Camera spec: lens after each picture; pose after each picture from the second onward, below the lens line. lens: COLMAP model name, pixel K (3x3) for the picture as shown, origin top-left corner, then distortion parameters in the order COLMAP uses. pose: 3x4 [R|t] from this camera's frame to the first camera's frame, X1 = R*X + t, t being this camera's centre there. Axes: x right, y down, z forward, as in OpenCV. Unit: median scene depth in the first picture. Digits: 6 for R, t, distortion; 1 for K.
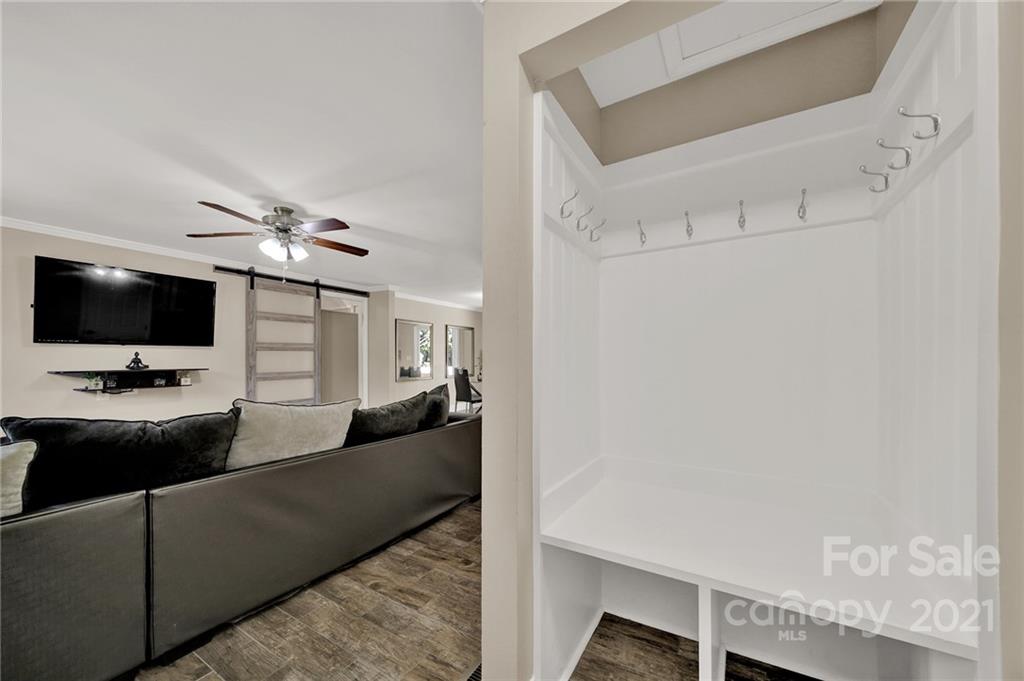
lens RADIAL K [[368.7, 0, 531.0], [0, 368.7, 354.3], [0, 0, 1]] dist [-0.001827, -0.000872]
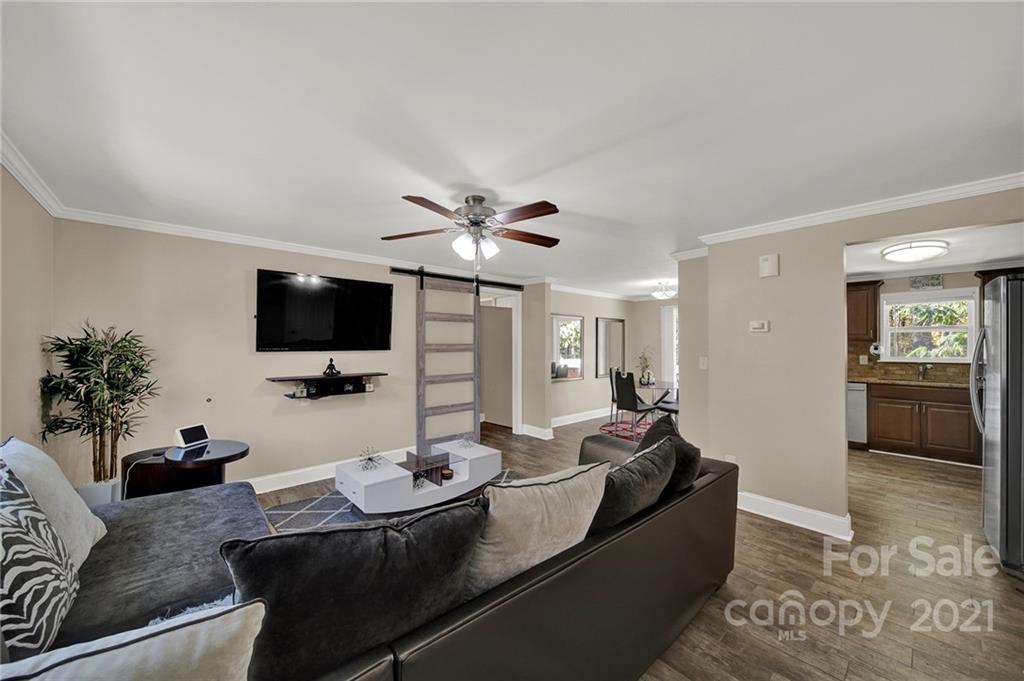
lens RADIAL K [[378.9, 0, 519.6], [0, 378.9, 341.5], [0, 0, 1]] dist [0.002030, -0.000116]
pose [[0.947037, 0.007198, -0.321044, -0.237168], [-0.004838, 0.999955, 0.008149, -0.060532], [0.321088, -0.006164, 0.947029, 0.171559]]
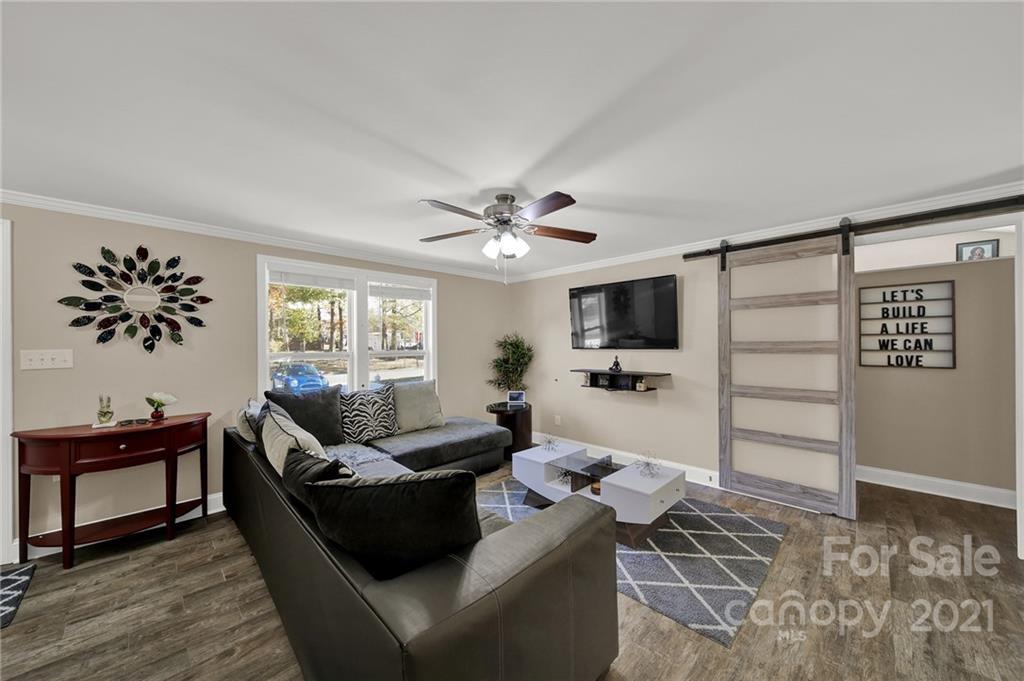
lens RADIAL K [[368.7, 0, 502.9], [0, 368.7, 344.1], [0, 0, 1]] dist [-0.001827, -0.000872]
pose [[-0.312015, 0.015070, -0.949958, 0.103839], [0.028164, 0.999581, 0.006607, -0.057435], [0.949660, -0.024693, -0.312309, 0.983573]]
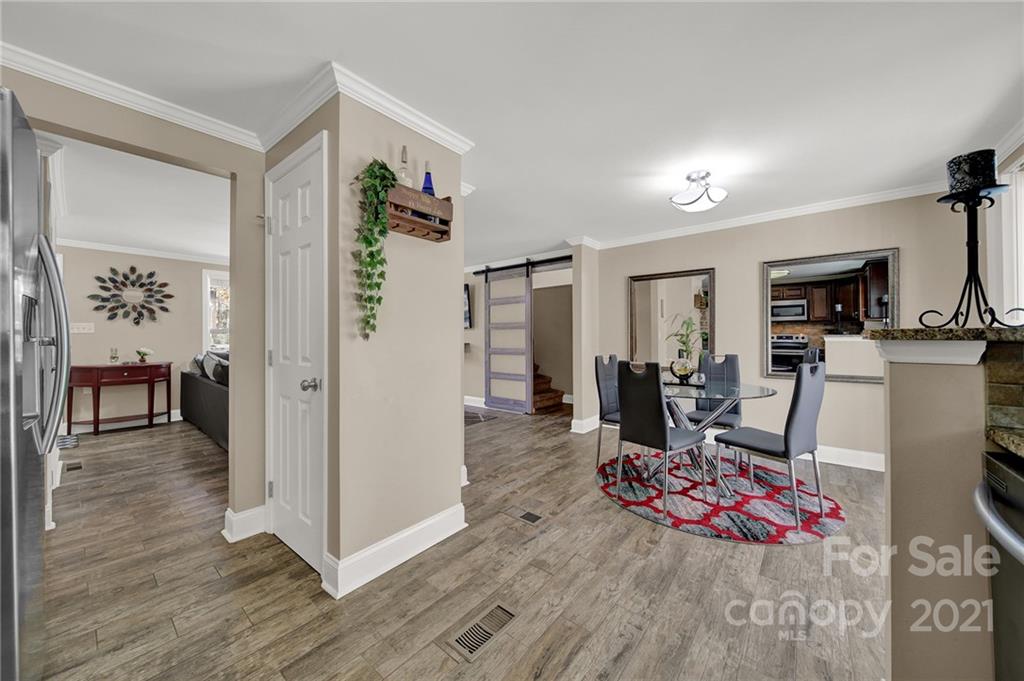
lens RADIAL K [[368.7, 0, 502.5], [0, 368.7, 338.0], [0, 0, 1]] dist [-0.001827, -0.000872]
pose [[-0.219929, 0.010843, -0.975456, 0.611556], [0.026433, 0.999637, 0.005153, 0.013920], [0.975158, -0.024651, -0.220136, 1.629874]]
